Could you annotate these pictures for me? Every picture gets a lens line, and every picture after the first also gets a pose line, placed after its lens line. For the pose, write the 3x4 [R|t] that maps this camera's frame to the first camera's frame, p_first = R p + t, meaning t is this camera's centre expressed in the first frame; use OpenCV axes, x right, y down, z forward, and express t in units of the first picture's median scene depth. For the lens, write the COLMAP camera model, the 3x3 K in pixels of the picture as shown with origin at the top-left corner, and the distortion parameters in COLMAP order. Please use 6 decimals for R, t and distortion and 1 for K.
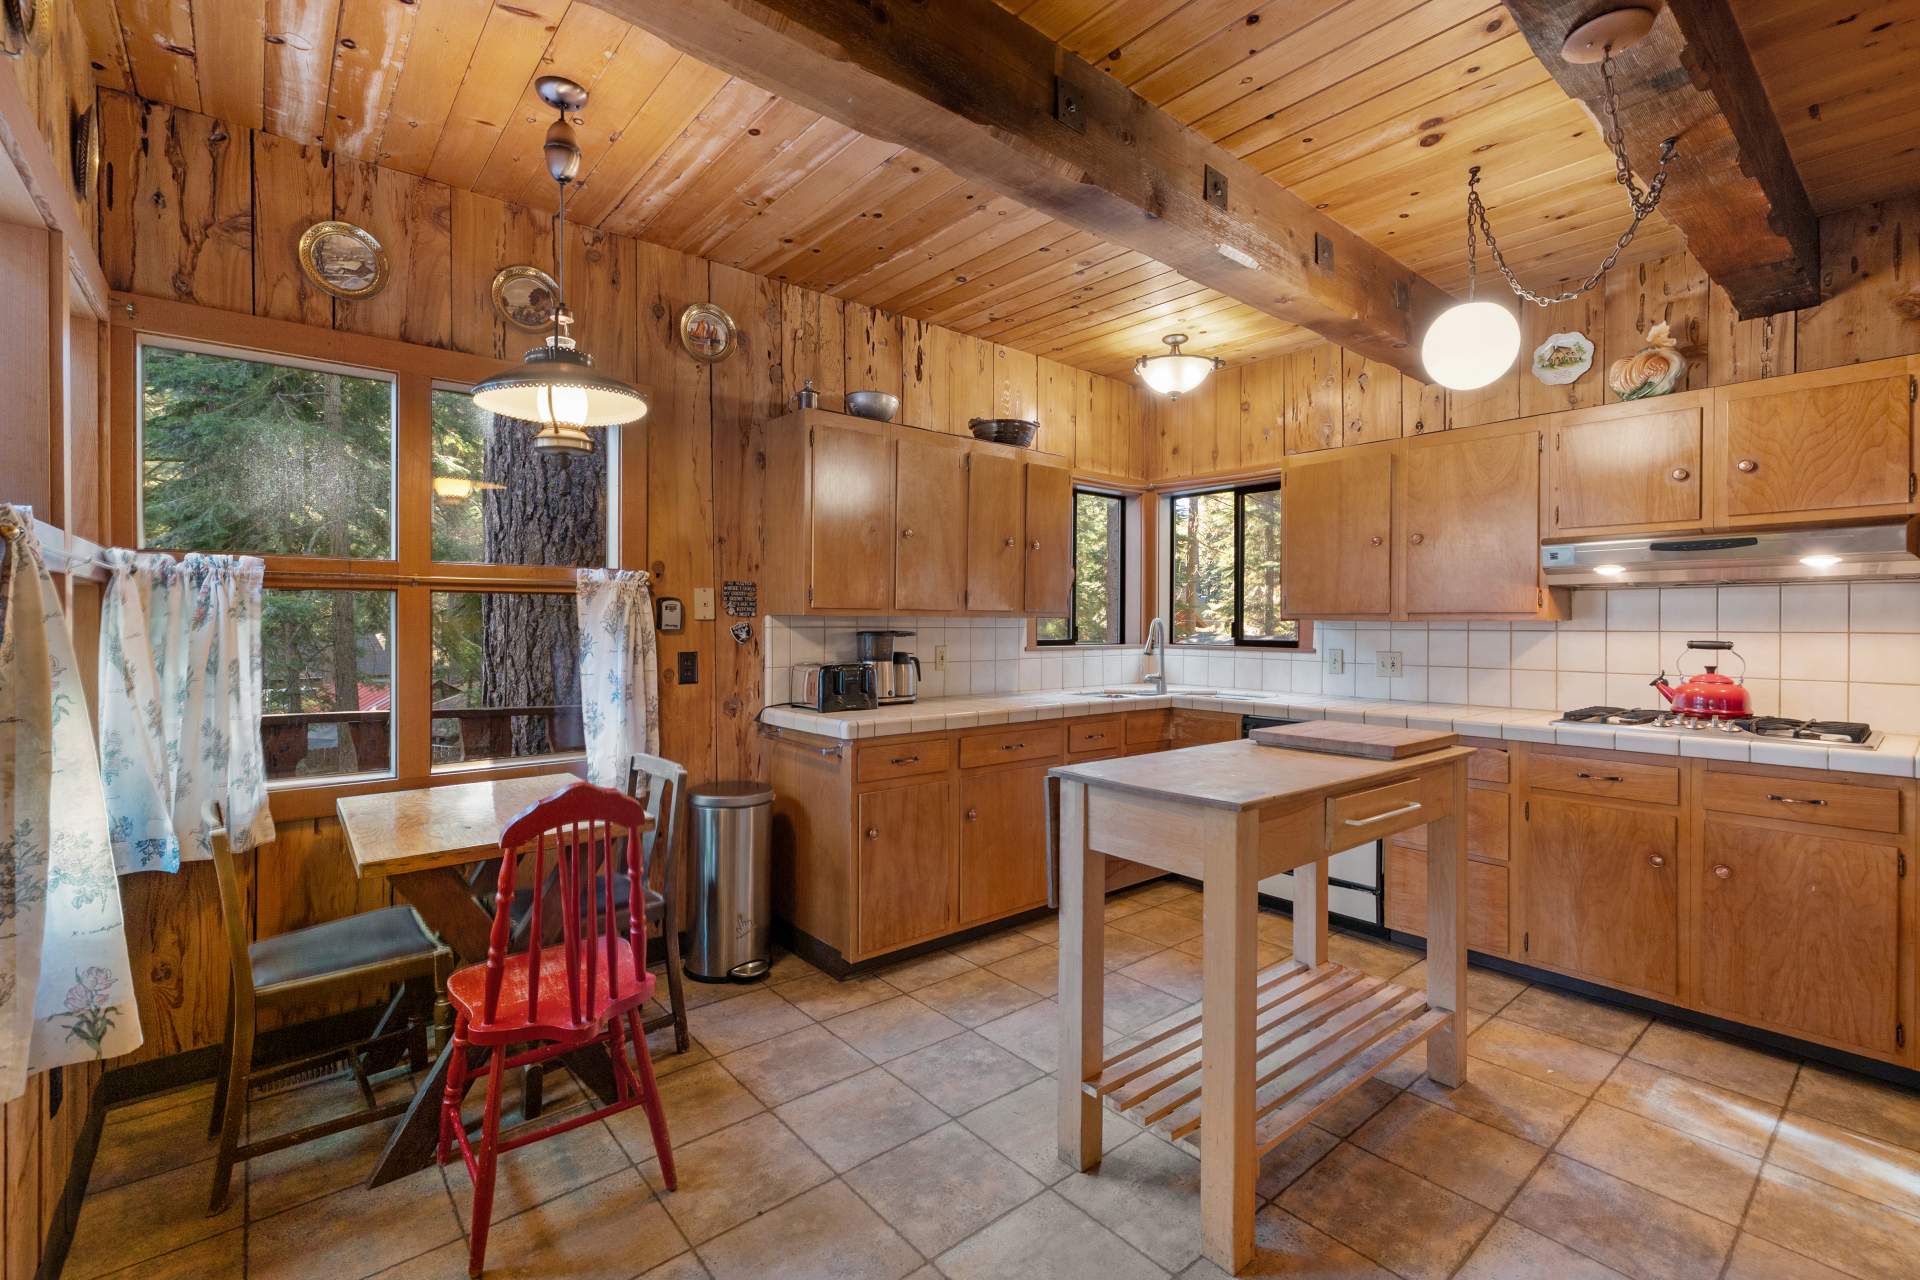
lens RADIAL K [[852.3, 0, 958.9], [0, 852.3, 633.9], [0, 0, 1]] dist [-0.002115, -0.000040]
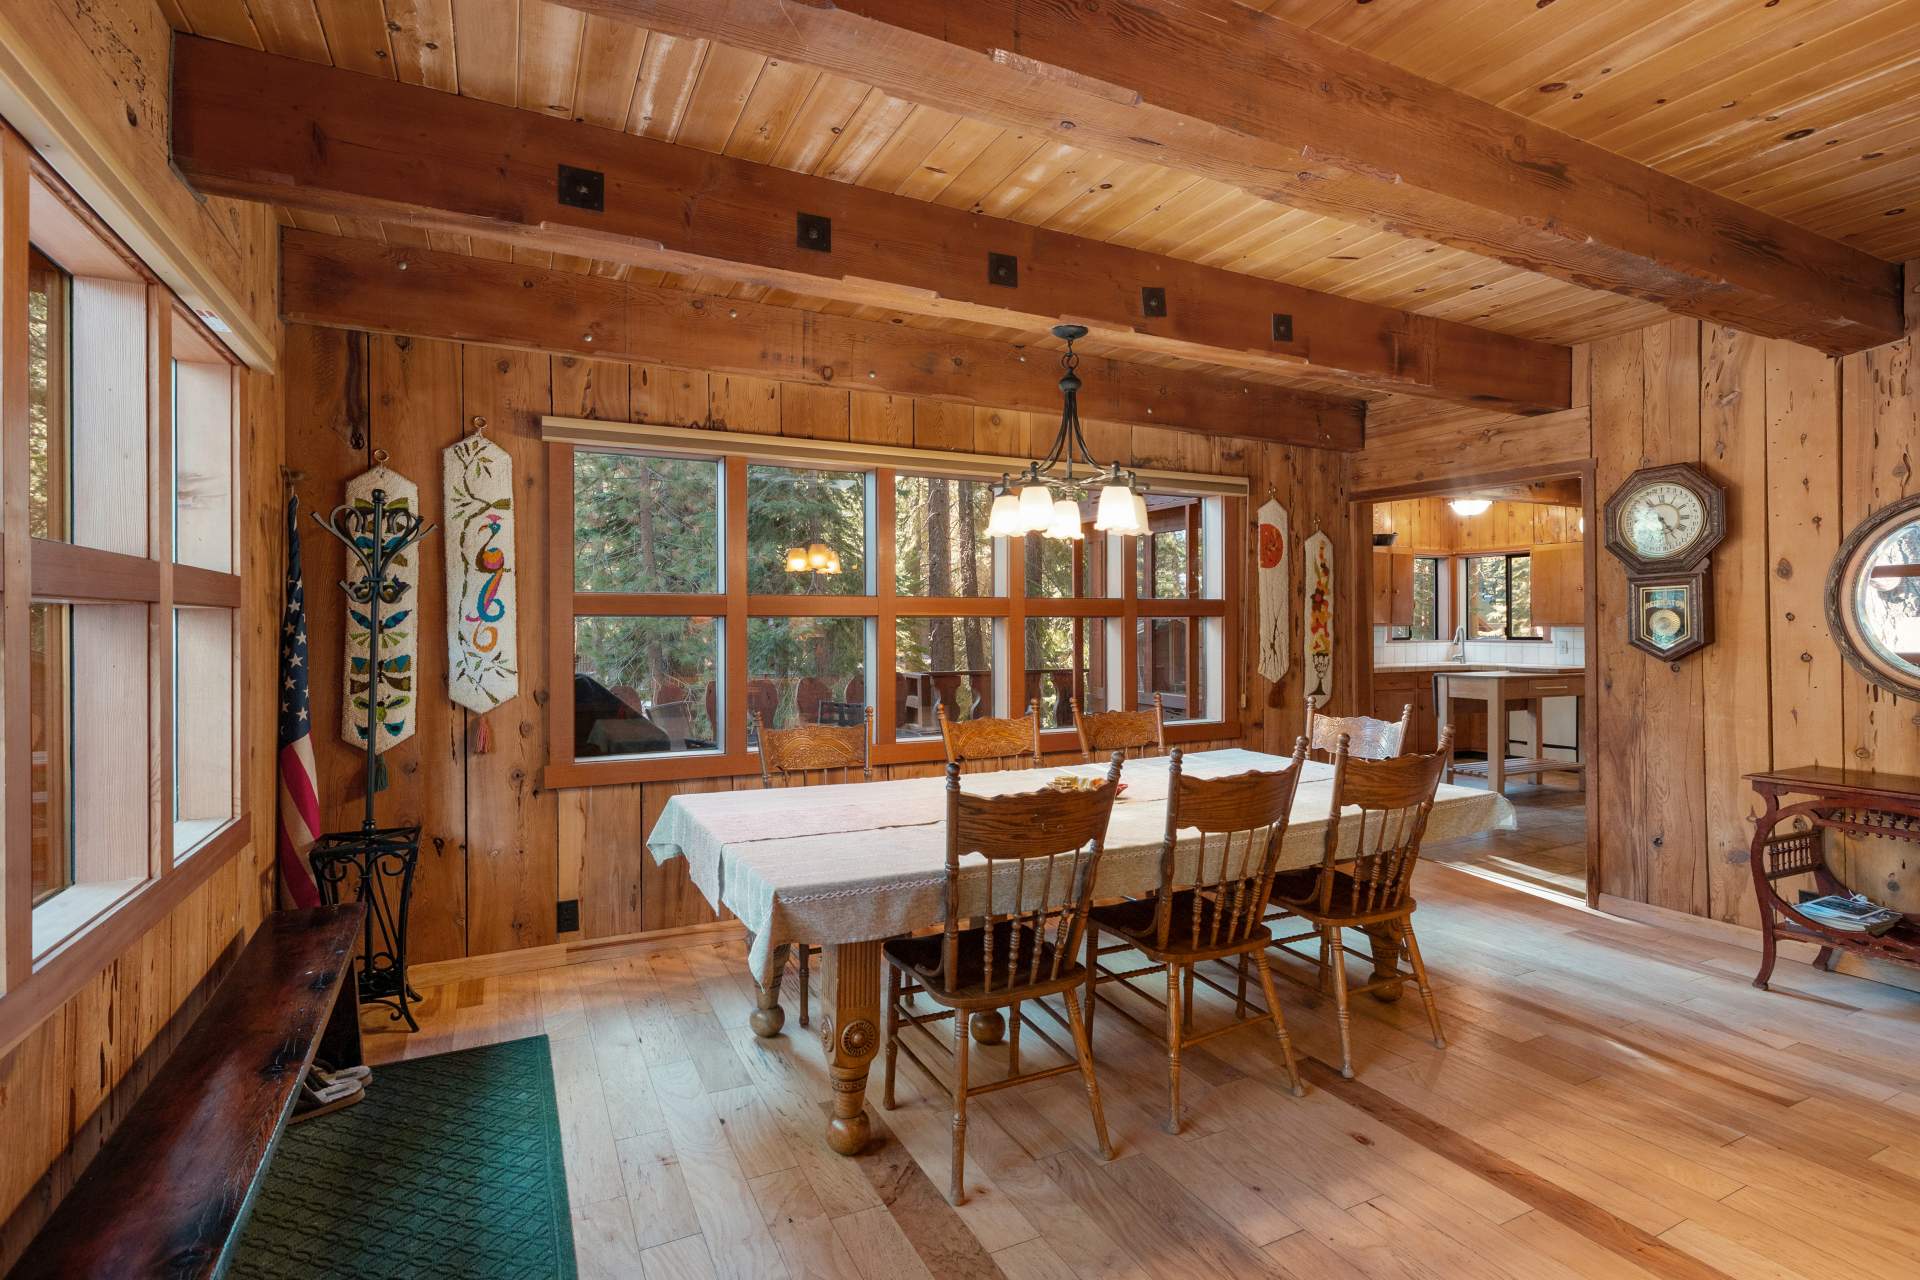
lens RADIAL K [[922.9, 0, 957.3], [0, 922.9, 634.5], [0, 0, 1]] dist [0.020569, 0.000162]
pose [[0.971122, -0.001511, -0.238581, -0.352867], [0.002826, 0.999983, 0.005169, -0.012591], [0.238569, -0.005694, 0.971109, -1.253200]]
